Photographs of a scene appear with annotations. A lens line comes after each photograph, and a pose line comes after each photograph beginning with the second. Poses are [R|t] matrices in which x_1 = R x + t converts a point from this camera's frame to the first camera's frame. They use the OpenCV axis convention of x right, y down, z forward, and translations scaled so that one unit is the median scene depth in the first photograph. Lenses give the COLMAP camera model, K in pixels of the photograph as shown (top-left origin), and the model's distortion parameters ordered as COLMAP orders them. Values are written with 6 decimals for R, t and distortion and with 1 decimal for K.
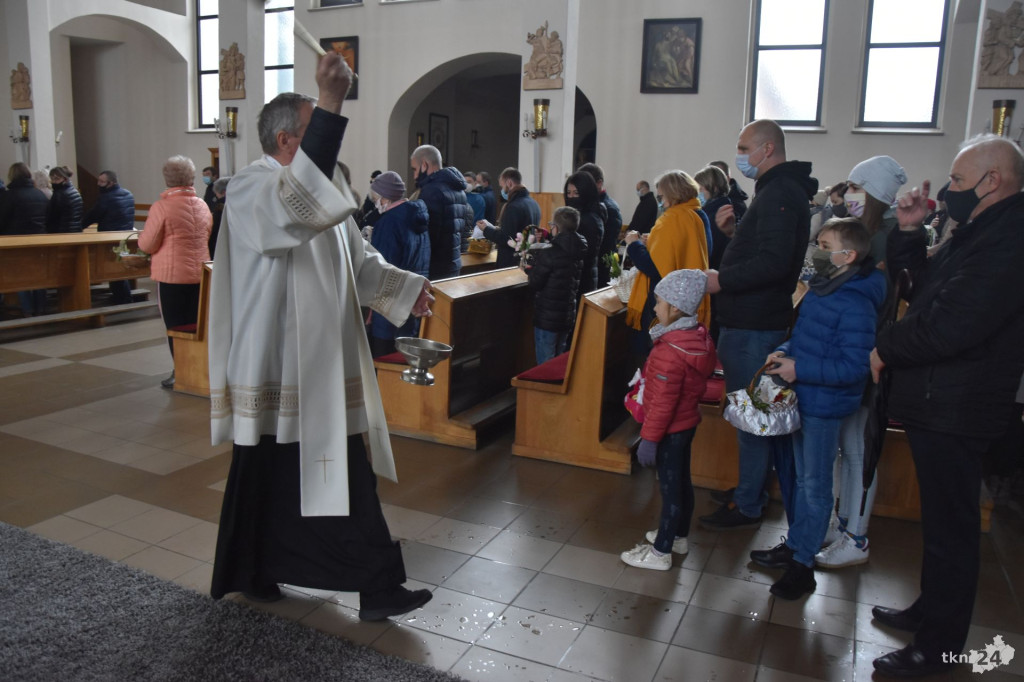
lens RADIAL K [[811.8, 0, 513.5], [0, 811.8, 337.6], [0, 0, 1]] dist [-0.045628, 0.024129]
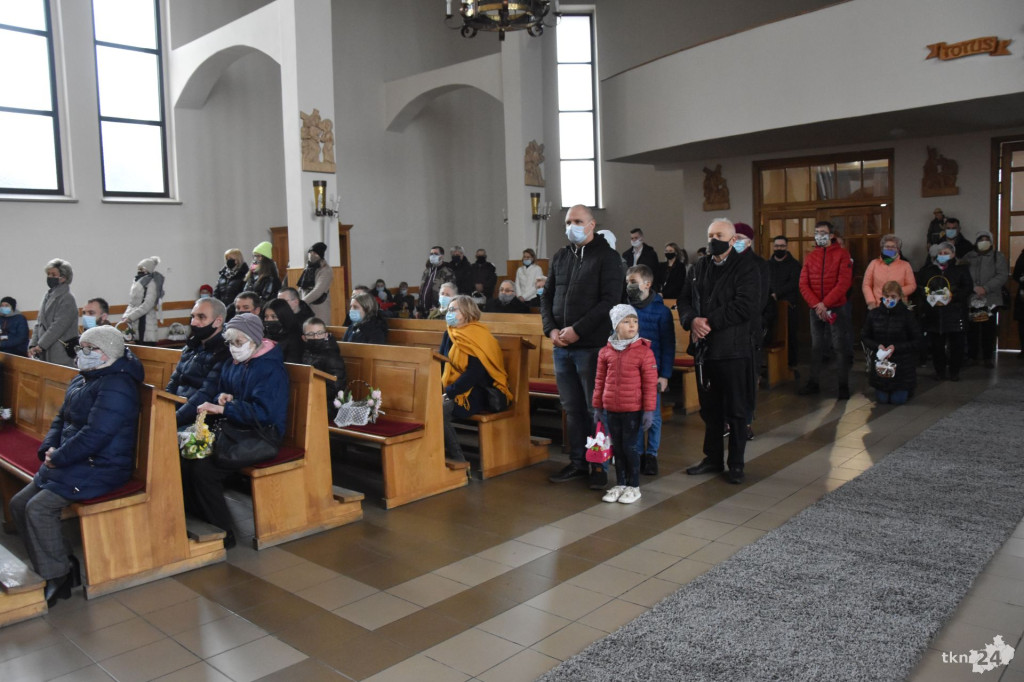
lens RADIAL K [[811.8, 0, 511.2], [0, 811.8, 340.9], [0, 0, 1]] dist [-0.045628, 0.024129]
pose [[0.337315, -0.144471, 0.930240, -0.567257], [0.210642, 0.974683, 0.074993, -0.073154], [-0.917523, 0.170651, 0.359206, 0.276039]]
